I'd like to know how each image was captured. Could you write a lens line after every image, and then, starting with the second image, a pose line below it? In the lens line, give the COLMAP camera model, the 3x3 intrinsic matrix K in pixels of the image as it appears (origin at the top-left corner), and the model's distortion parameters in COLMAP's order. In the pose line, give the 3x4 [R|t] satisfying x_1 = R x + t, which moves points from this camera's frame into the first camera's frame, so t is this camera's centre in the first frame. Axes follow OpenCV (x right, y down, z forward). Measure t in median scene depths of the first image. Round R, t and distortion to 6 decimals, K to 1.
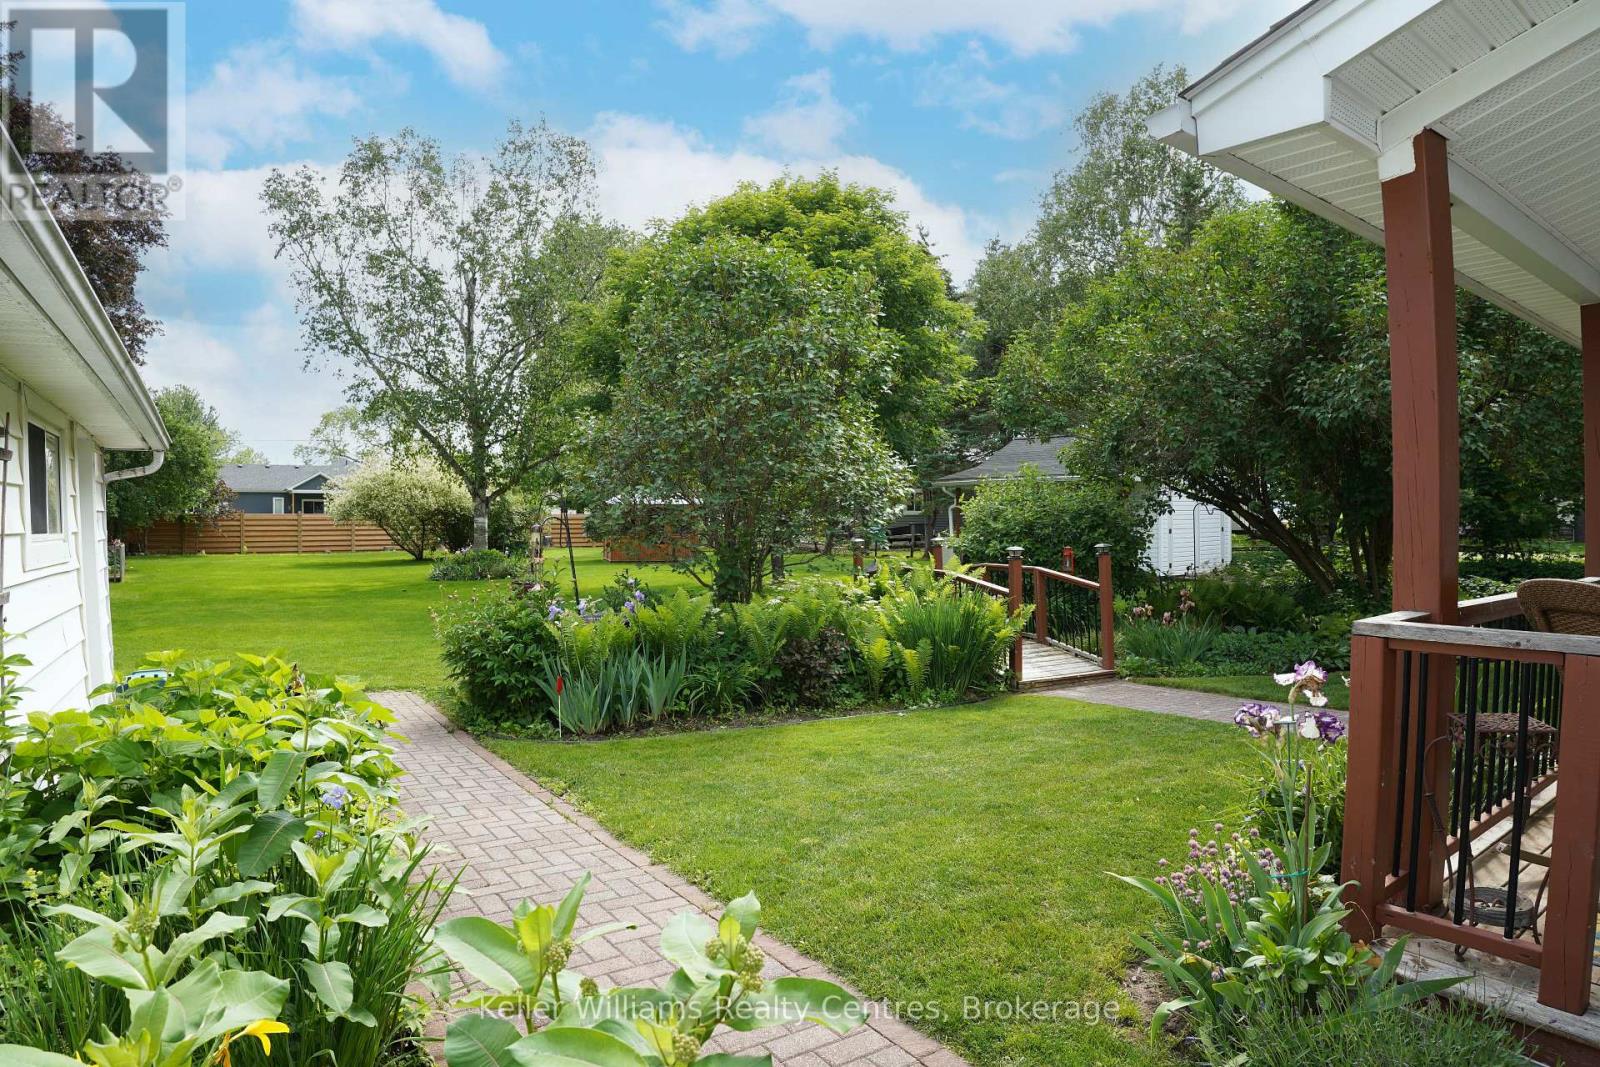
lens RADIAL K [[914.4, 0, 800.0], [0, 914.4, 533.5], [0, 0, 1]] dist [-0.157249, 0.041693]
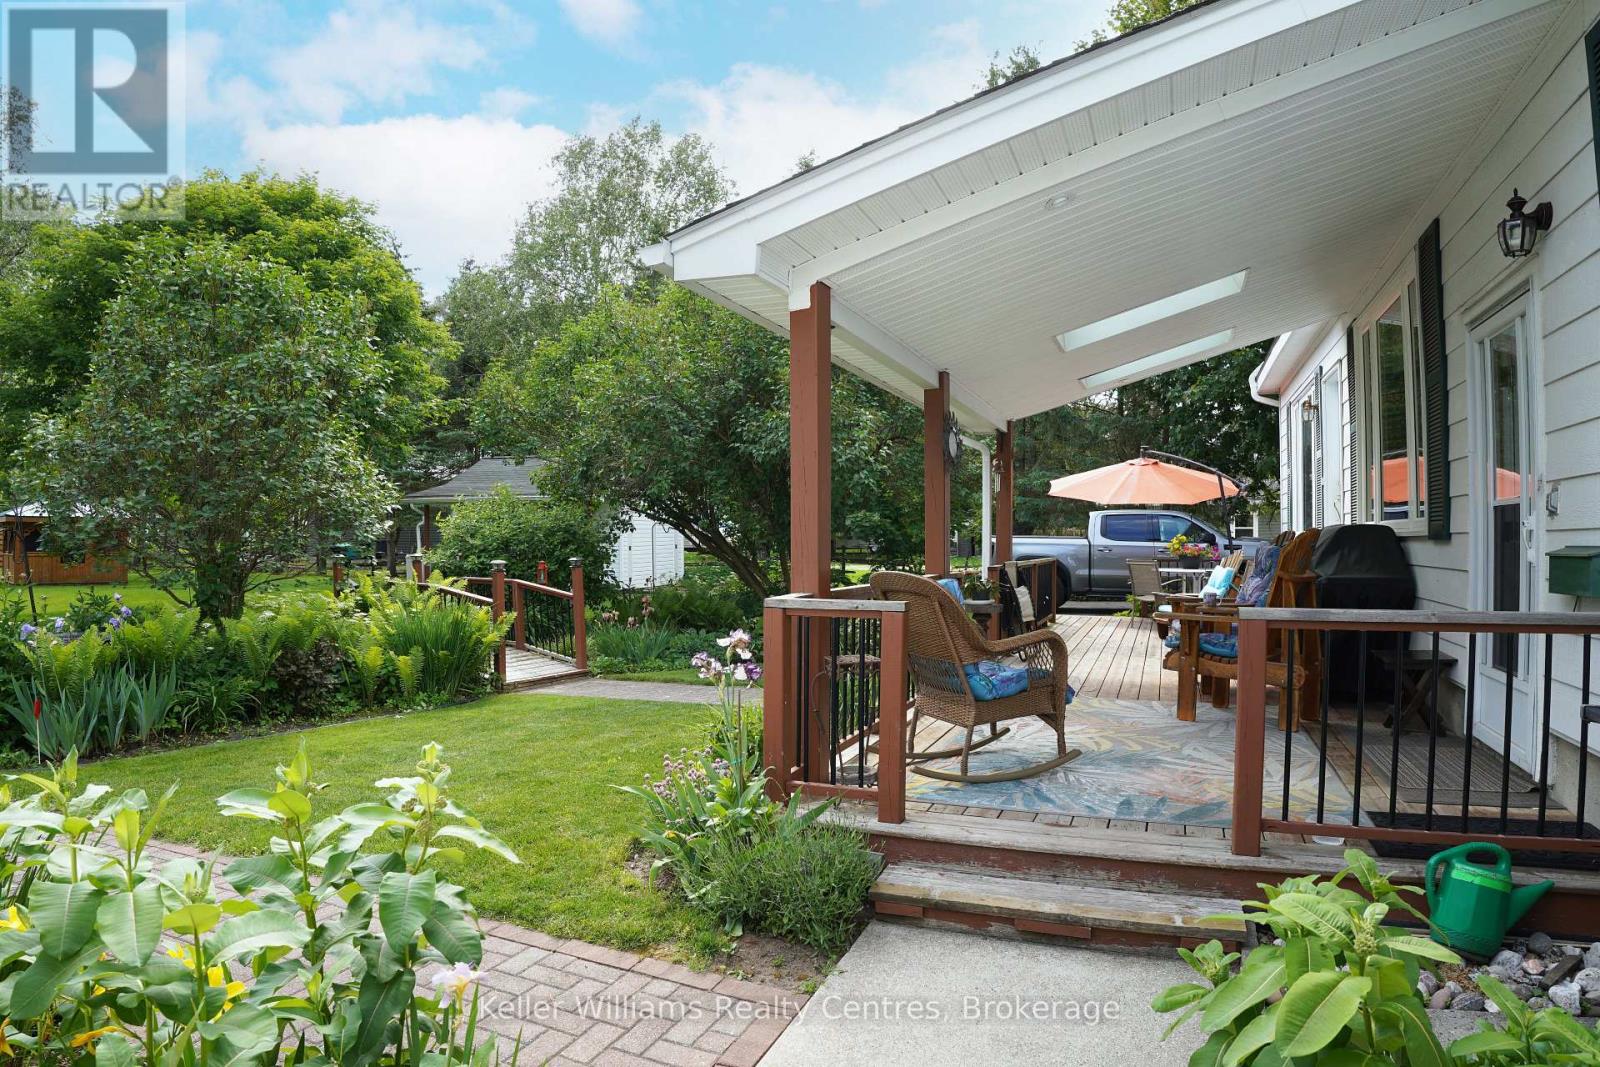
lens RADIAL K [[946.9, 0, 800.0], [0, 946.9, 533.5], [0, 0, 1]] dist [-0.116062, 0.000100]
pose [[0.837492, 0.007582, 0.546397, -0.074872], [0.003857, 0.999797, -0.019786, 0.005852], [-0.546436, 0.018679, 0.837293, -0.147824]]
